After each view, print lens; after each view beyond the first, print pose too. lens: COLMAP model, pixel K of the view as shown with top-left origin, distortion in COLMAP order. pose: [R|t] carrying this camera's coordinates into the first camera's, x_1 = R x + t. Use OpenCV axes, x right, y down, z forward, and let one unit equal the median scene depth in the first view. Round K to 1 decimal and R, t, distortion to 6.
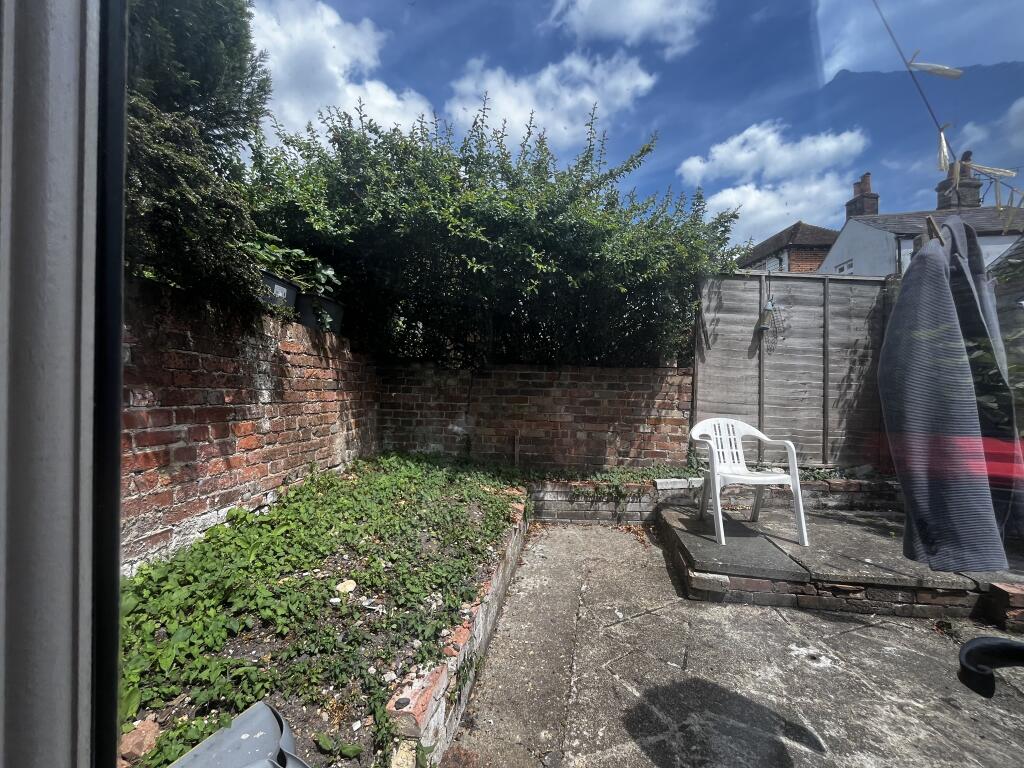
lens RADIAL K [[419.4, 0, 510.0], [0, 419.4, 384.4], [0, 0, 1]] dist [0.005351, 0.000275]
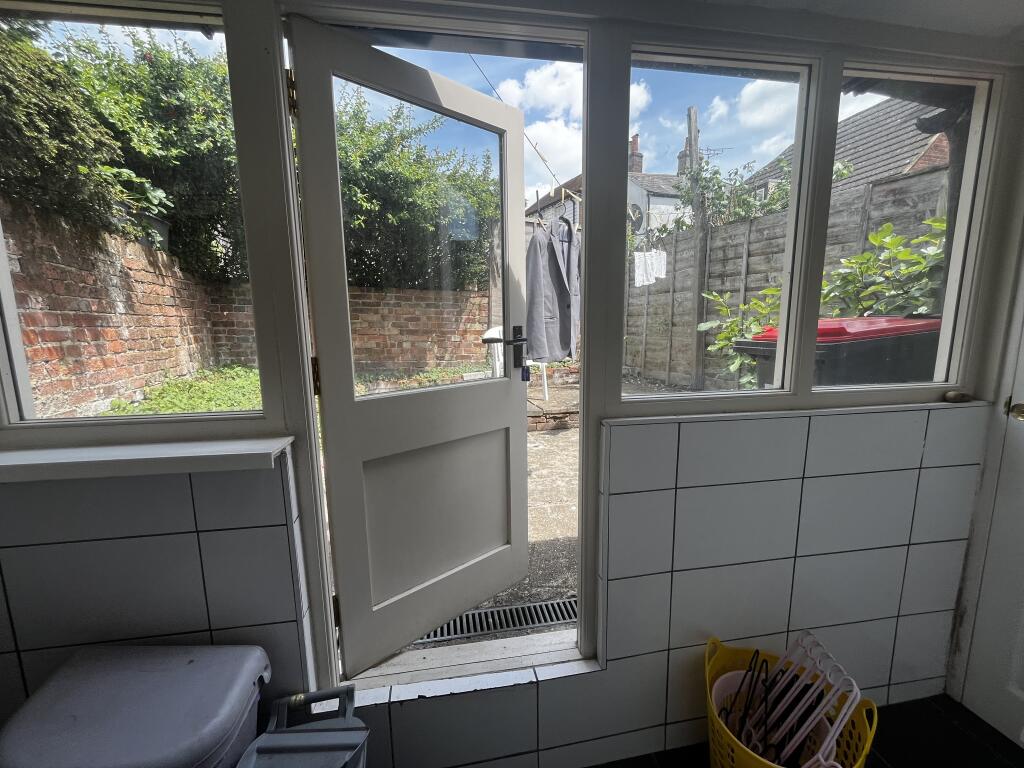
lens RADIAL K [[419.4, 0, 510.0], [0, 419.4, 384.4], [0, 0, 1]] dist [0.005351, 0.000275]
pose [[0.918890, -0.074553, 0.387405, -0.052427], [0.010007, 0.986071, 0.166026, 0.040856], [-0.394386, -0.148683, 0.906837, -0.362063]]
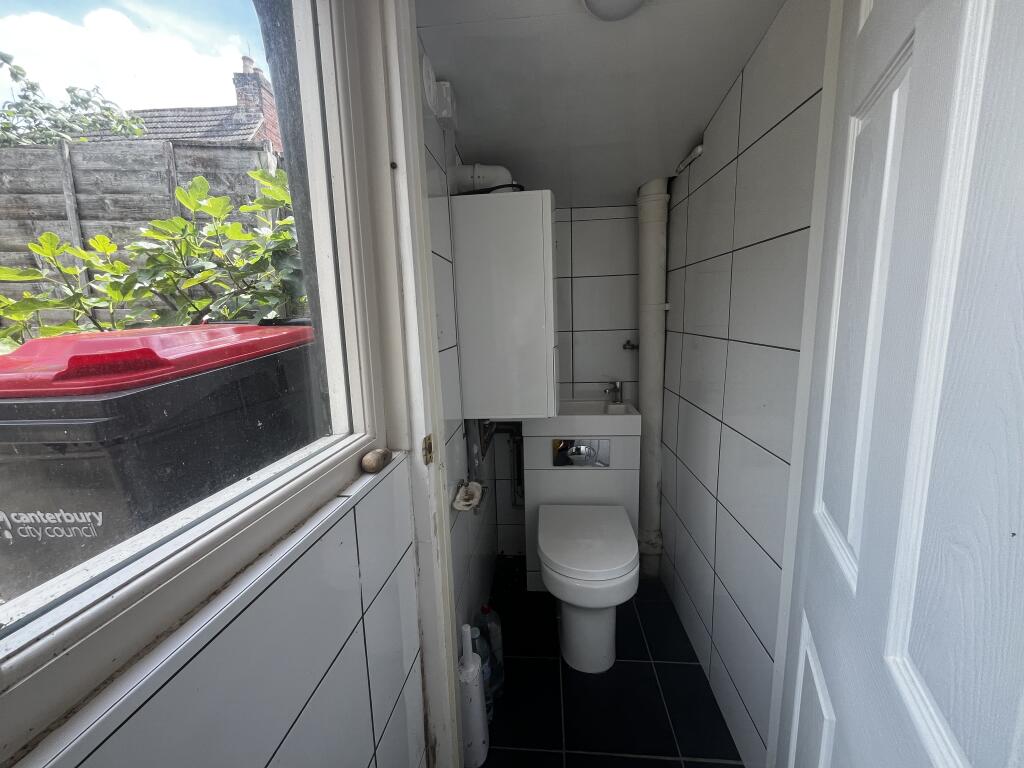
lens RADIAL K [[415.2, 0, 508.9], [0, 415.2, 382.4], [0, 0, 1]] dist [-0.000714, -0.000110]
pose [[-0.139980, -0.153541, 0.978177, 0.298421], [0.012022, 0.987567, 0.156736, 0.047780], [-0.990081, 0.033700, -0.136393, -0.194869]]
